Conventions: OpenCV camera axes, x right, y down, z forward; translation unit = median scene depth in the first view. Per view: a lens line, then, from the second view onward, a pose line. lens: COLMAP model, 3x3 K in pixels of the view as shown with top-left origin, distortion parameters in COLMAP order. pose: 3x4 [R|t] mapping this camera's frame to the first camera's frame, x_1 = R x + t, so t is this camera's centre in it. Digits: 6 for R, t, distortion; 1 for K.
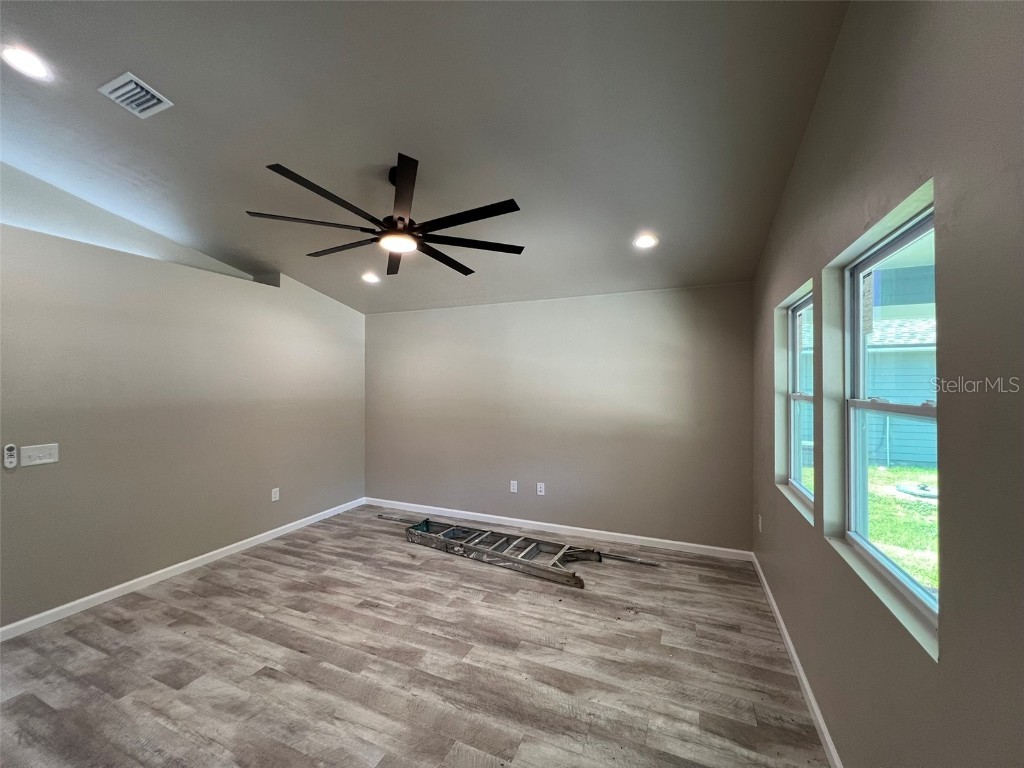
lens RADIAL K [[408.2, 0, 508.4], [0, 408.2, 382.3], [0, 0, 1]] dist [-0.001230, 0.000445]
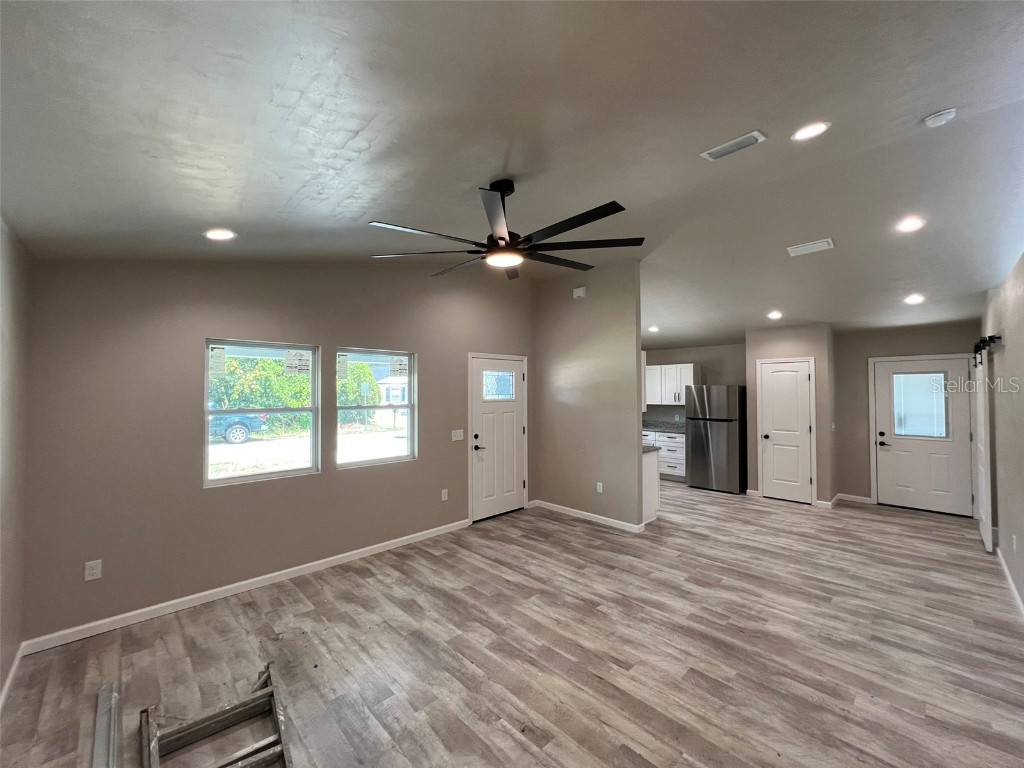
lens RADIAL K [[410.3, 0, 509.5], [0, 410.3, 380.0], [0, 0, 1]] dist [-0.003618, 0.001362]
pose [[-0.924183, 0.012895, 0.381732, -0.608403], [0.001484, 0.999544, -0.030171, -0.022527], [-0.381947, -0.027317, -0.923781, 1.773970]]
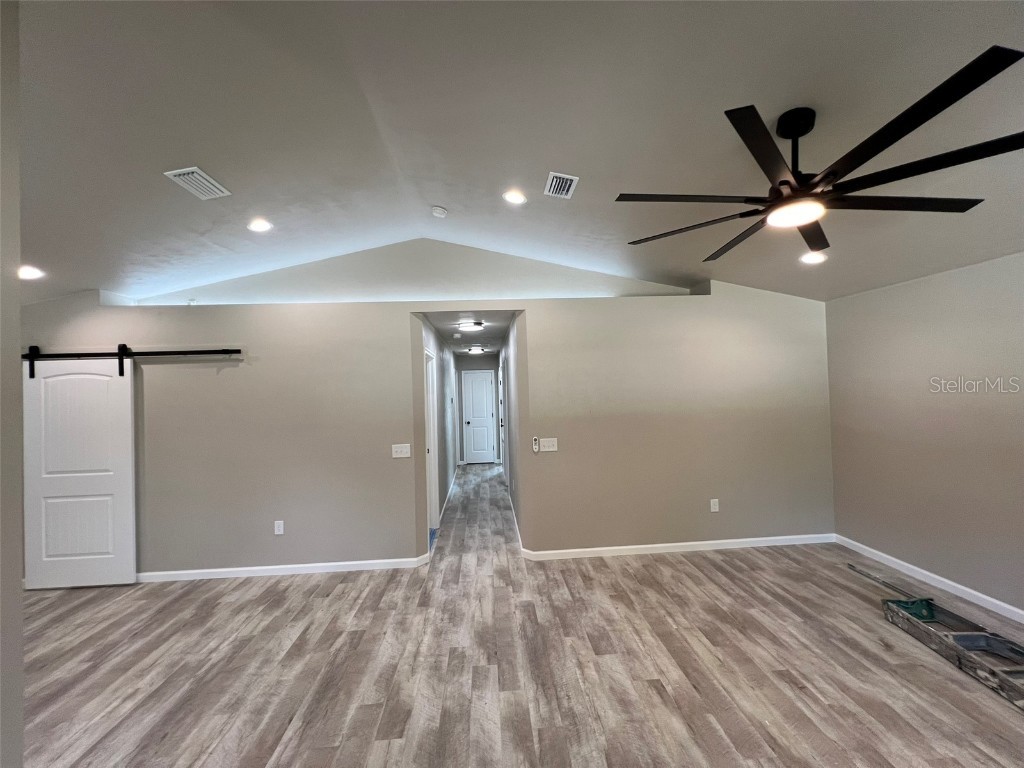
lens RADIAL K [[408.2, 0, 509.7], [0, 408.2, 381.6], [0, 0, 1]] dist [-0.001230, 0.000445]
pose [[0.454382, -0.028973, -0.890335, 0.138345], [0.033346, 0.999324, -0.015501, -0.038212], [0.890182, -0.022646, 0.455041, 0.182966]]
